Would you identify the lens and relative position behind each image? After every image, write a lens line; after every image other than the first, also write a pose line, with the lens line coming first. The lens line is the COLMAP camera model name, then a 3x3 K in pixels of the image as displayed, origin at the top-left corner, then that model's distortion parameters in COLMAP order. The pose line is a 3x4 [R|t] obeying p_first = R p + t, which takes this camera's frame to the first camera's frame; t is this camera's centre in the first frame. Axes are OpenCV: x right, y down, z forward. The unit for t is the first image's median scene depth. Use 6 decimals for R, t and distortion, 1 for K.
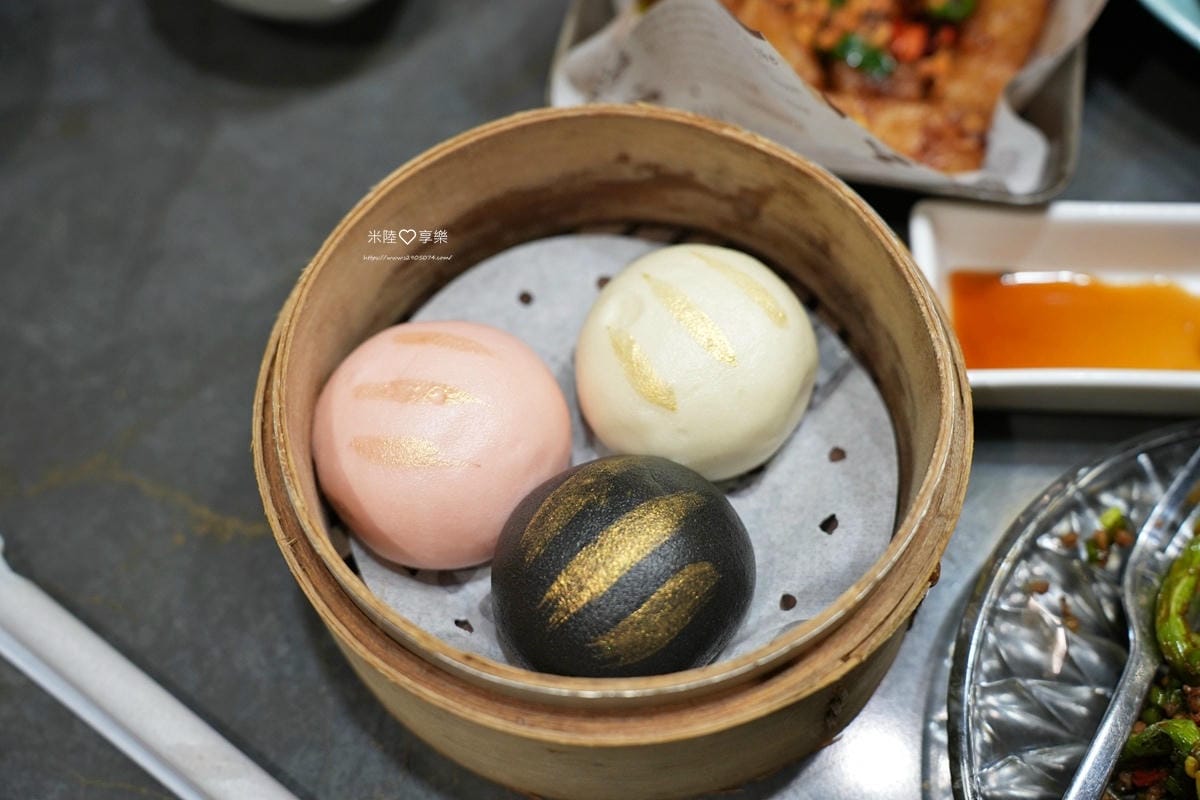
lens RADIAL K [[1290.0, 0, 600.0], [0, 1290.0, 400.0], [0, 0, 1]] dist [-0.001103, 0.003940]
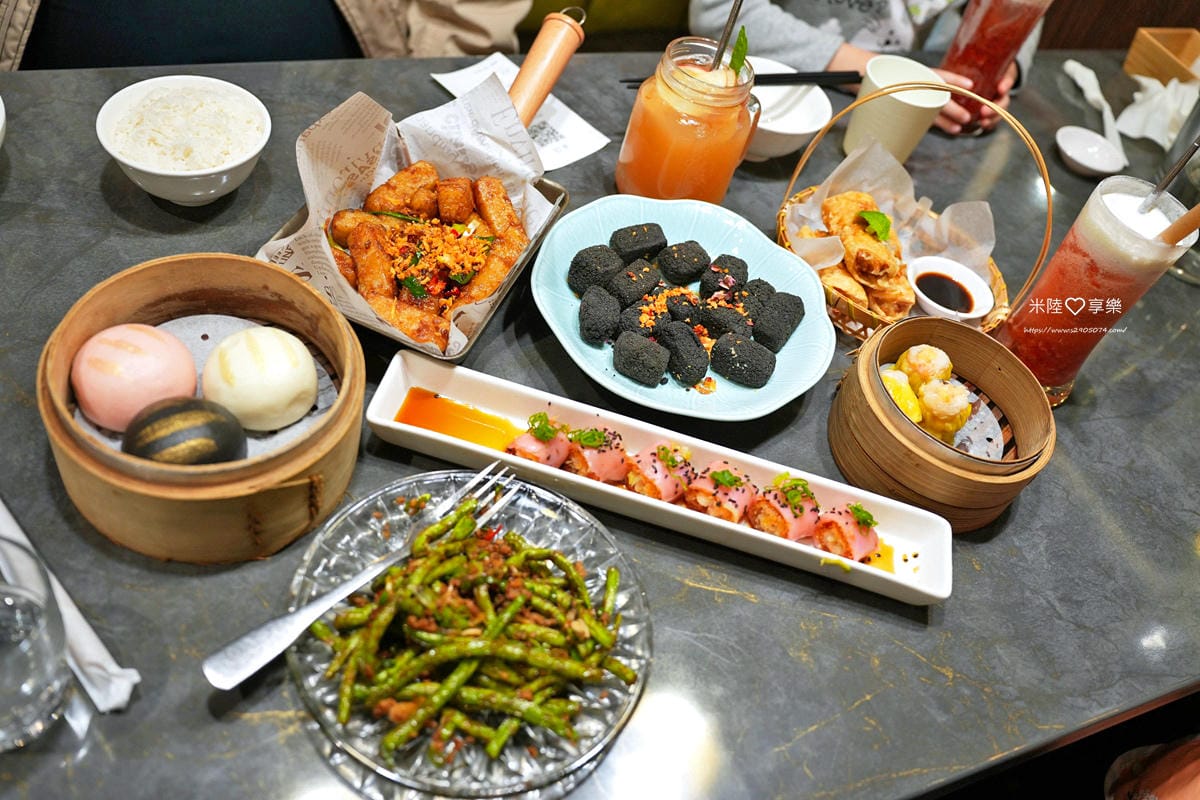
lens RADIAL K [[1061.3, 0, 600.0], [0, 1061.3, 400.0], [0, 0, 1]] dist [-0.004765, -0.001610]
pose [[0.959161, 0.276538, 0.059465, 0.513549], [-0.256450, 0.938874, -0.229673, 0.265118], [-0.119344, 0.205044, 0.971450, -0.797639]]
